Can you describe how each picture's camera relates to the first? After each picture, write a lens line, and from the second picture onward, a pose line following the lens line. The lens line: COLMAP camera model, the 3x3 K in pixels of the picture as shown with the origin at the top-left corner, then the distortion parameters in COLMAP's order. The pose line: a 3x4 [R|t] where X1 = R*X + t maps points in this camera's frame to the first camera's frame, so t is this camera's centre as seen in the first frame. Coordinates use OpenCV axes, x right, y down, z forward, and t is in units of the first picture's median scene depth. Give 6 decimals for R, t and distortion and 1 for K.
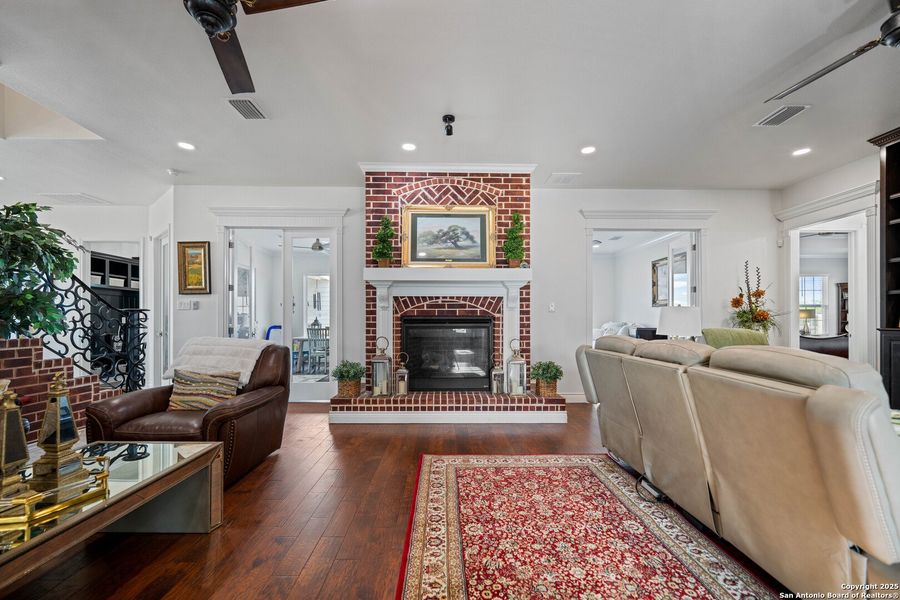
lens RADIAL K [[380.2, 0, 449.9], [0, 380.2, 332.5], [0, 0, 1]] dist [0.001347, -0.000624]
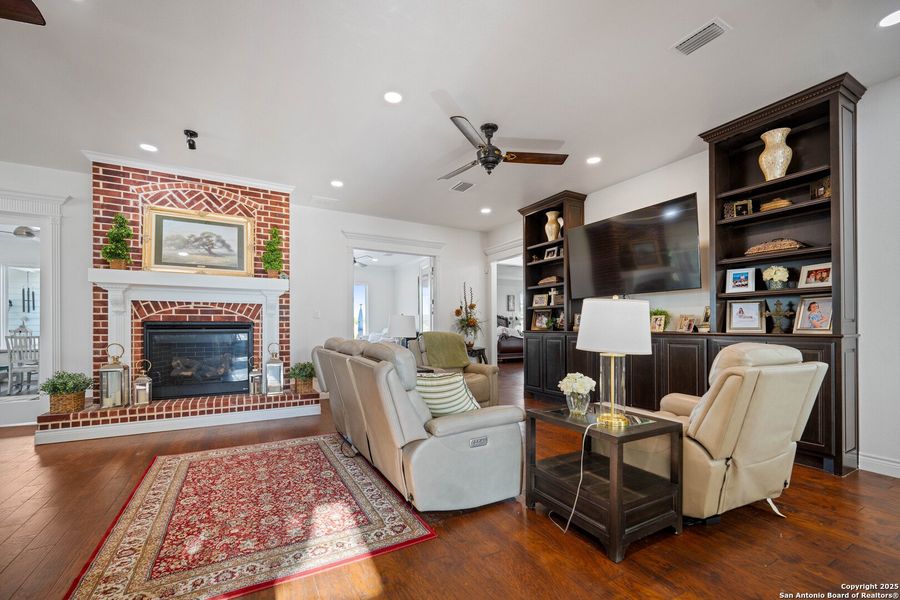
lens RADIAL K [[380.2, 0, 449.9], [0, 380.2, 332.5], [0, 0, 1]] dist [0.001347, -0.000624]
pose [[0.880140, -0.008625, 0.474636, 0.095832], [0.014886, 0.999845, -0.009433, 0.004658], [-0.474481, 0.015368, 0.880132, -0.196501]]
